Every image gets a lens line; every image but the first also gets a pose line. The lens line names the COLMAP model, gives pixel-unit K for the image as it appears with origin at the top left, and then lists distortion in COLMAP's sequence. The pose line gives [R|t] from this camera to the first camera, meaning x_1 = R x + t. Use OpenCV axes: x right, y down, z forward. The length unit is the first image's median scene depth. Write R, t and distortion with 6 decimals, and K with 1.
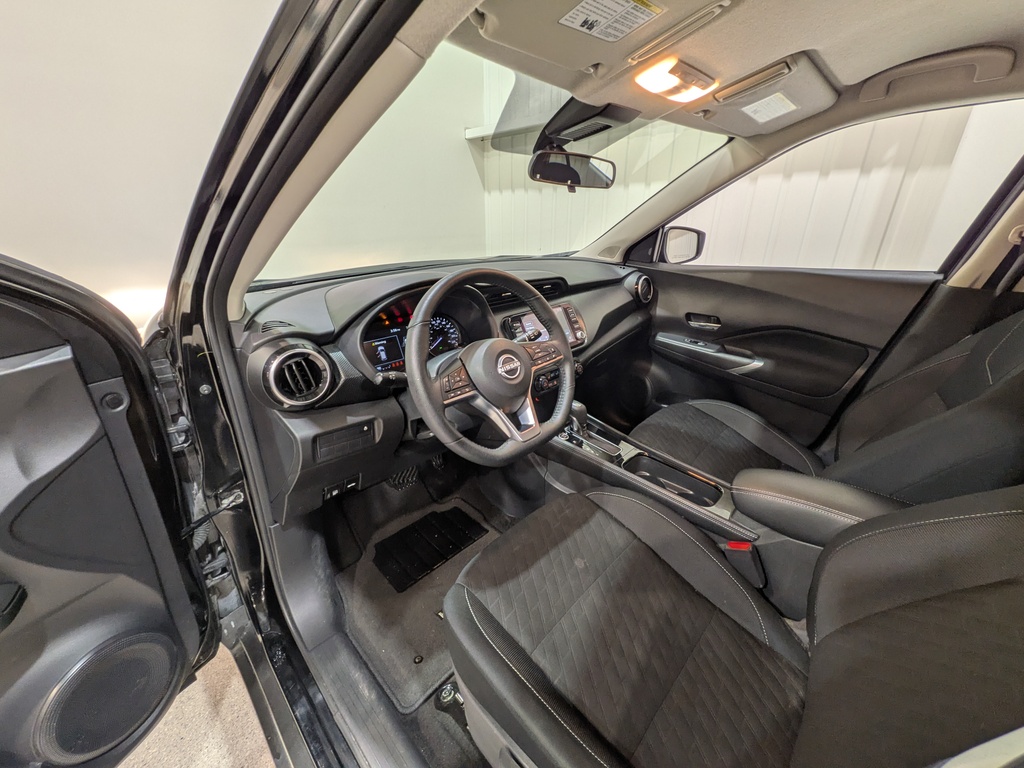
lens RADIAL K [[401.6, 0, 516.6], [0, 401.6, 387.6], [0, 0, 1]] dist [0.003250, 0.000072]
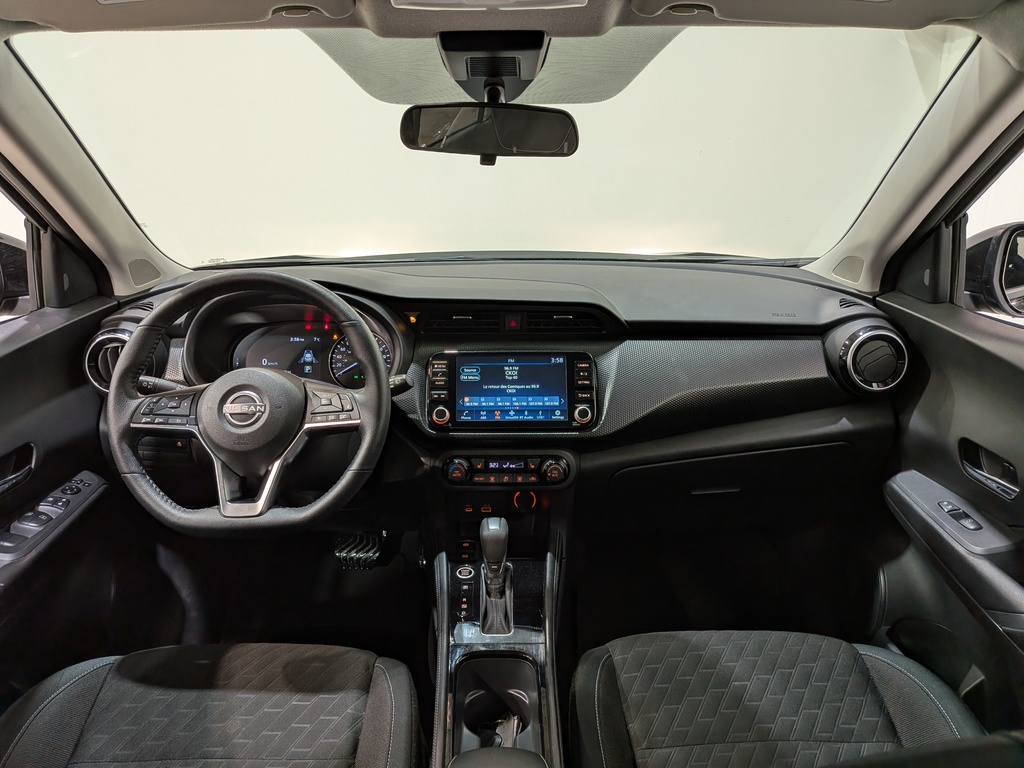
lens RADIAL K [[758.5, 0, 501.3], [0, 758.5, 389.7], [0, 0, 1]] dist [0.051564, -0.082863]
pose [[0.700555, 0.215094, -0.680410, 0.772607], [-0.281510, 0.959464, 0.013465, -0.147041], [0.655725, 0.182110, 0.732708, 0.195514]]
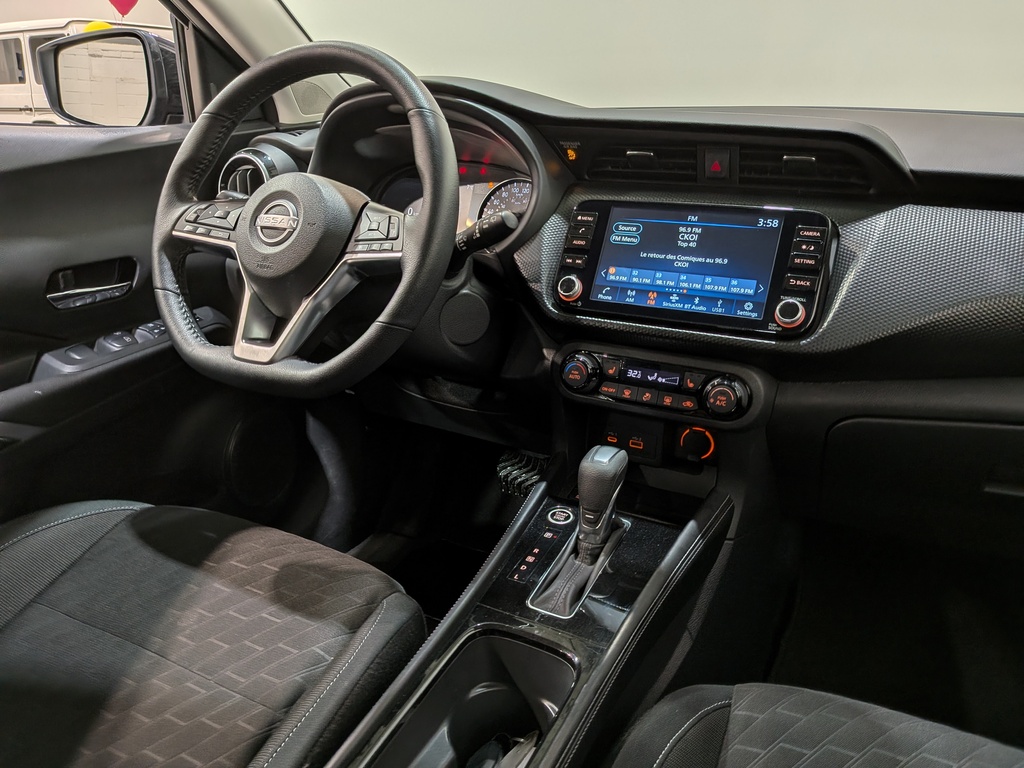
lens RADIAL K [[758.5, 0, 499.2], [0, 758.5, 396.5], [0, 0, 1]] dist [0.051564, -0.082863]
pose [[0.281262, 0.345909, -0.895119, 0.673552], [-0.387242, 0.894368, 0.223940, -0.119373], [0.878029, 0.283642, 0.385503, 0.597323]]
